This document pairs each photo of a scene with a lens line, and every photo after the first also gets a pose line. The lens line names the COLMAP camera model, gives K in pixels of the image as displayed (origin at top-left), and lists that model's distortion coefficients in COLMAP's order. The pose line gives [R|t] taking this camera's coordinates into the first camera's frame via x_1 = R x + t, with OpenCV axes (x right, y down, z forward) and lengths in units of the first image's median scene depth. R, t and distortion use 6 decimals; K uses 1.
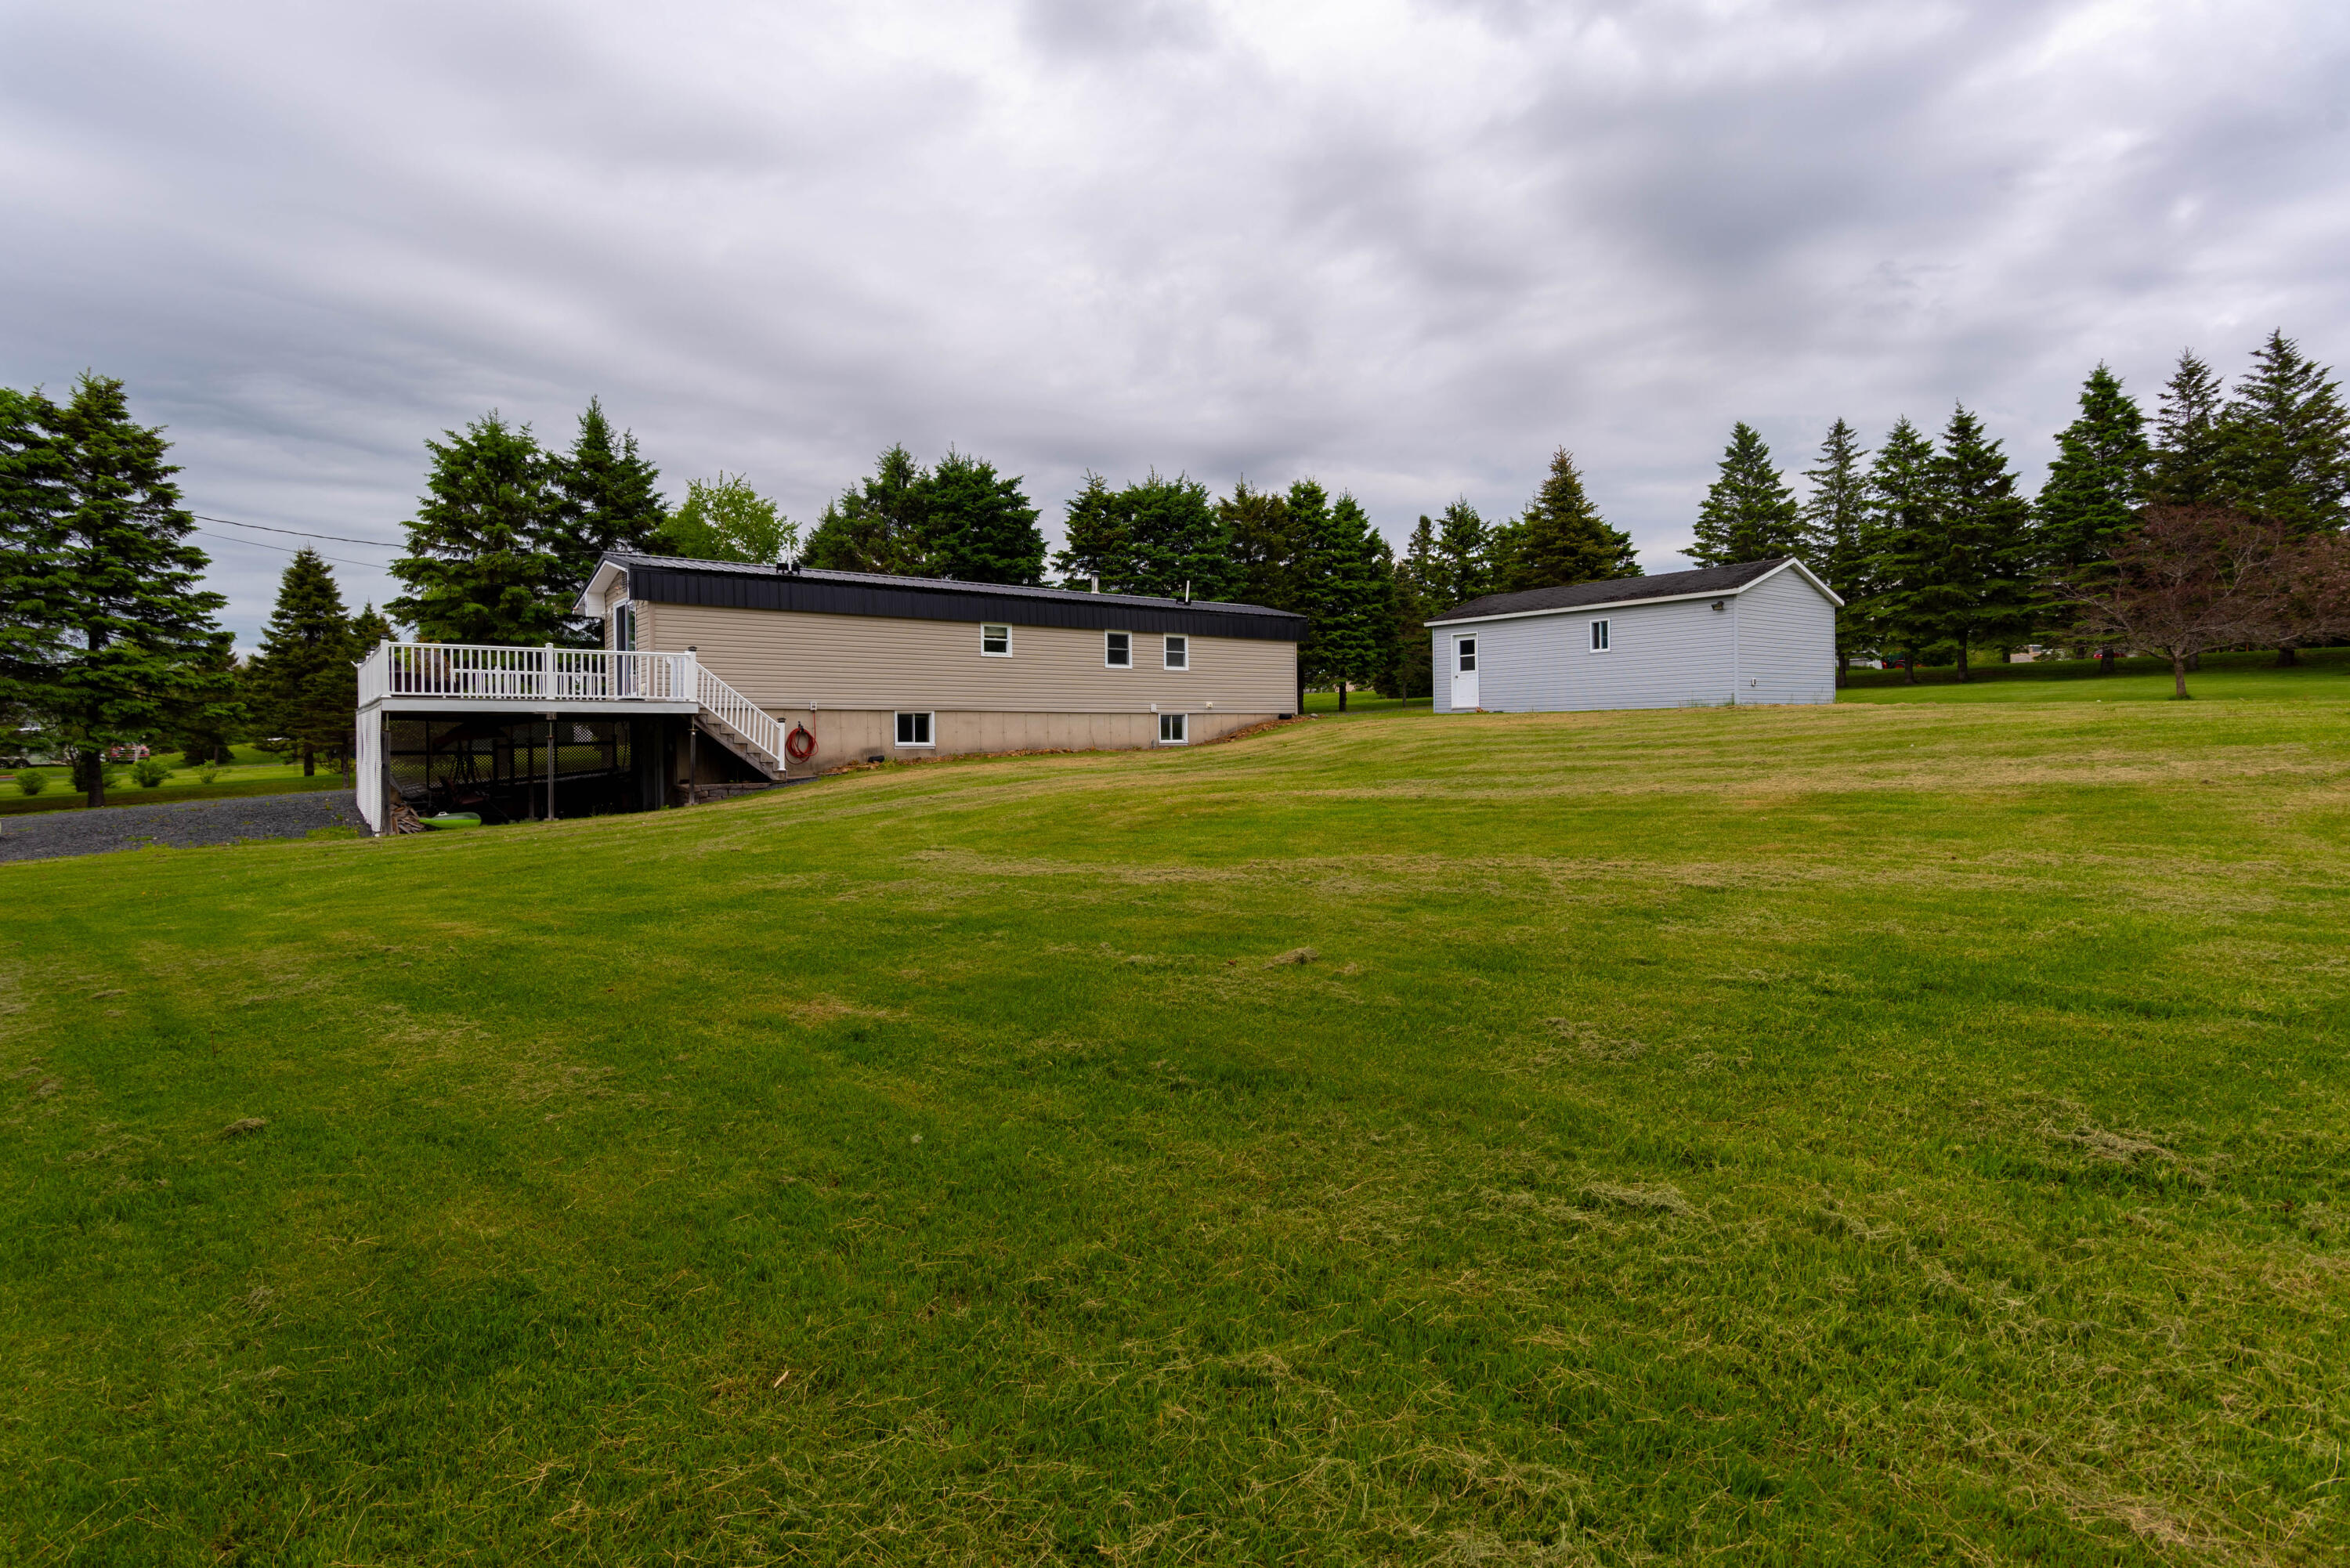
lens RADIAL K [[1221.9, 0, 1175.0], [0, 1221.9, 784.0], [0, 0, 1]] dist [0.001575, 0.000400]
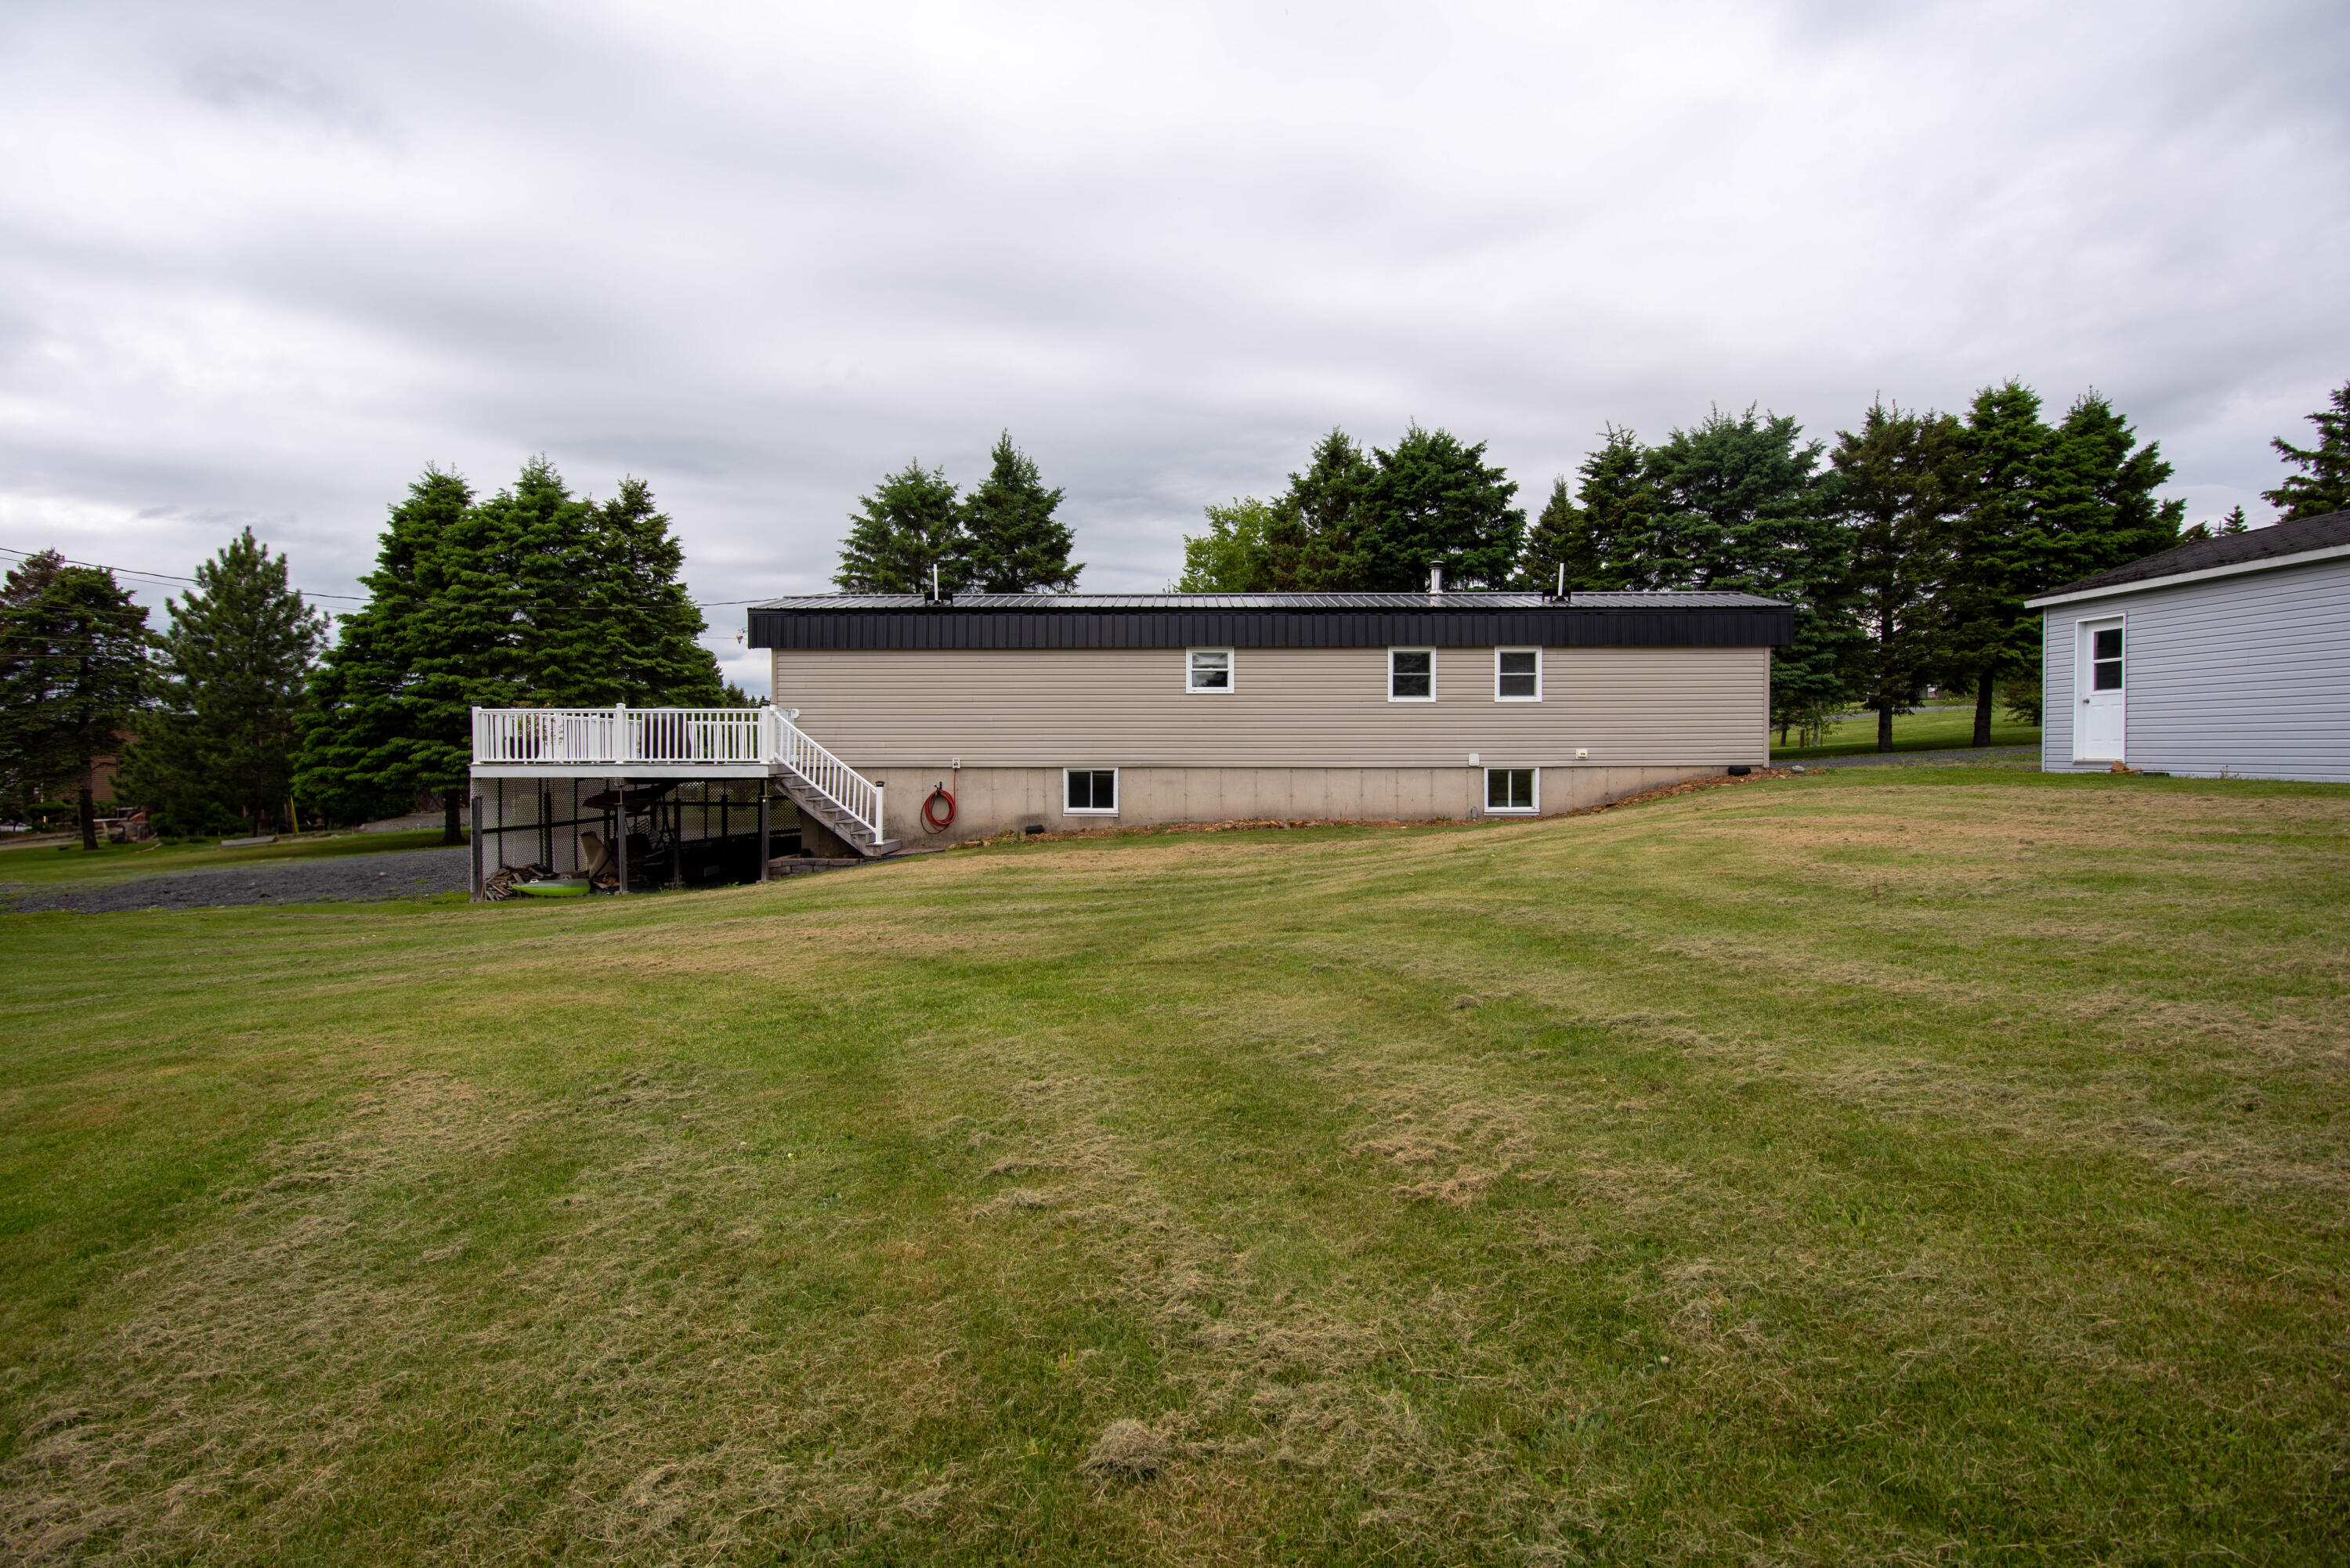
lens RADIAL K [[1227.1, 0, 1175.0], [0, 1227.1, 784.0], [0, 0, 1]] dist [-0.018297, -0.000502]
pose [[0.779959, 0.022451, -0.625428, 0.279957], [-0.025921, 0.999658, 0.003559, -0.047699], [0.625294, 0.013435, 0.780274, 0.379646]]
